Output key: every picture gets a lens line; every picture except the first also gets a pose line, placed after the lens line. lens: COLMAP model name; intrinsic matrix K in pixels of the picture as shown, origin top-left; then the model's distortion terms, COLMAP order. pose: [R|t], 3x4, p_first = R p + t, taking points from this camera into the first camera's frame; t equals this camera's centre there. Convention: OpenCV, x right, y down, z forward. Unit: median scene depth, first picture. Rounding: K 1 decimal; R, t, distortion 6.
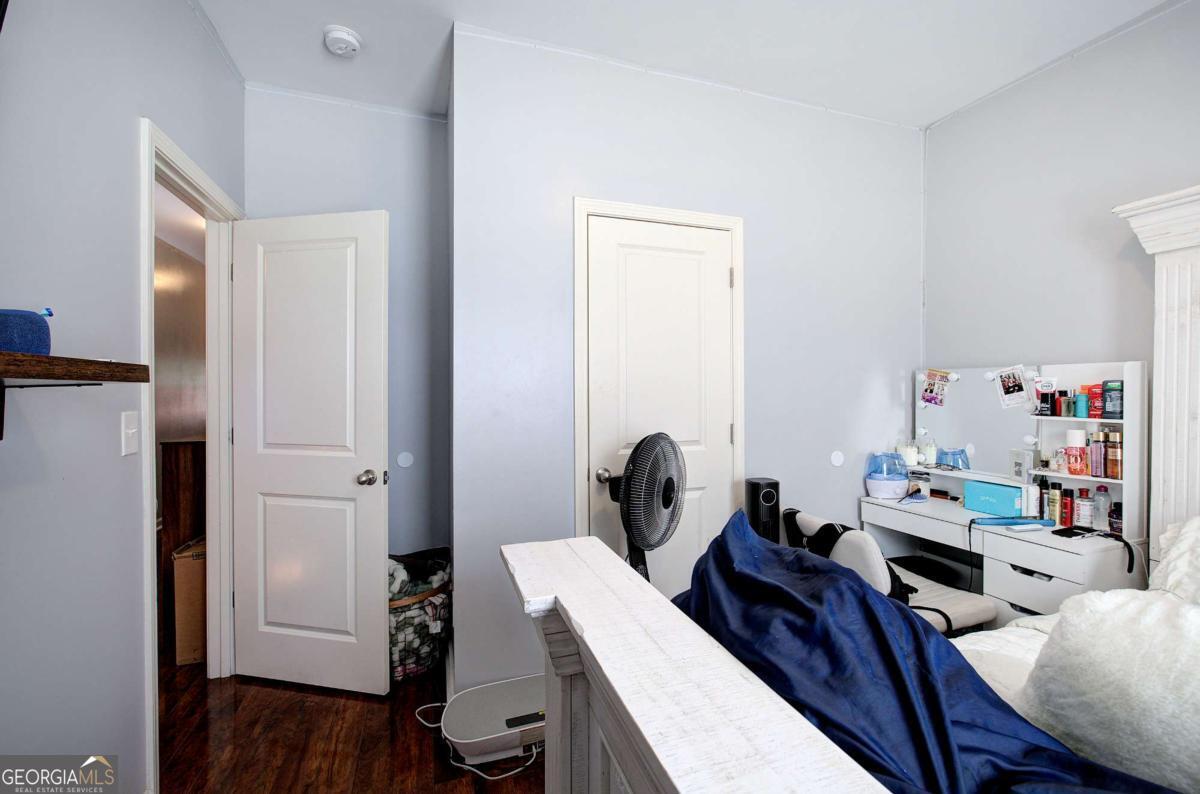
lens RADIAL K [[511.1, 0, 600.6], [0, 511.1, 398.5], [0, 0, 1]] dist [-0.002678, 0.000474]
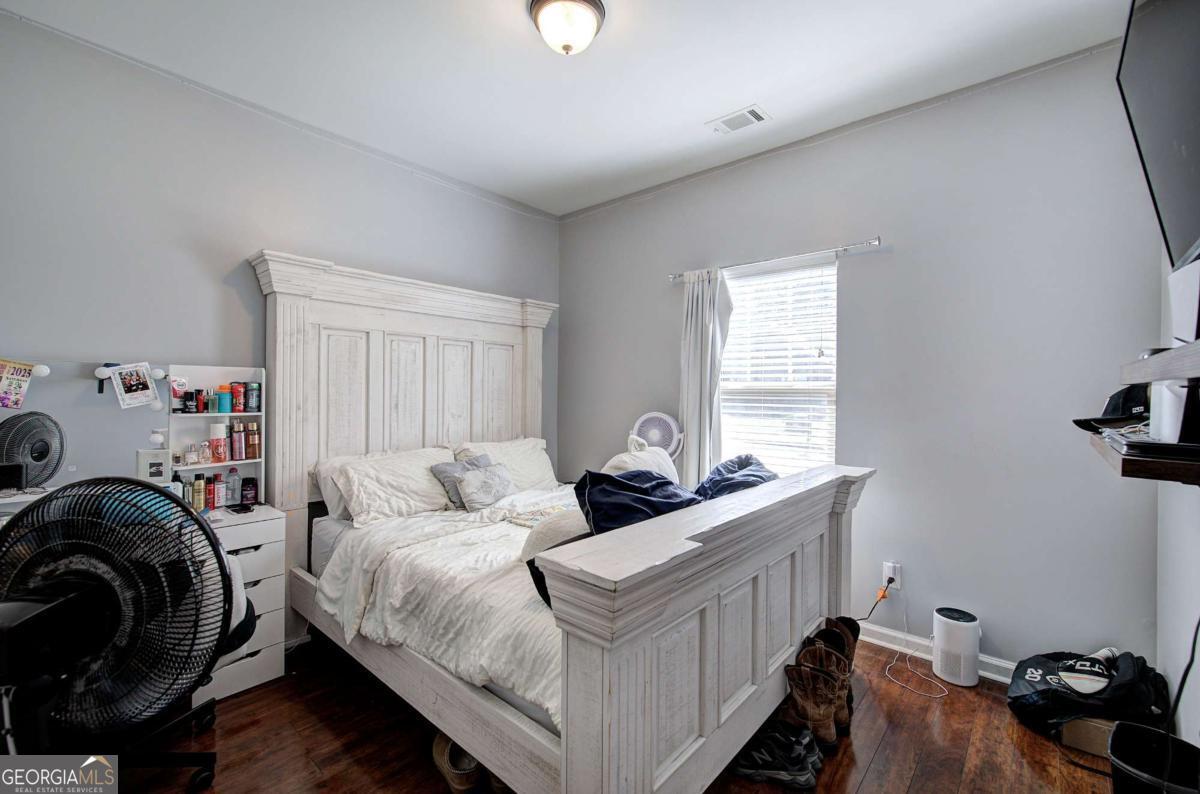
lens RADIAL K [[511.1, 0, 599.5], [0, 511.1, 395.0], [0, 0, 1]] dist [-0.002678, 0.000474]
pose [[-0.500074, -0.008942, 0.865937, -0.487694], [0.004971, 0.999901, 0.013196, -0.014275], [-0.865968, 0.010904, -0.499980, 0.806014]]
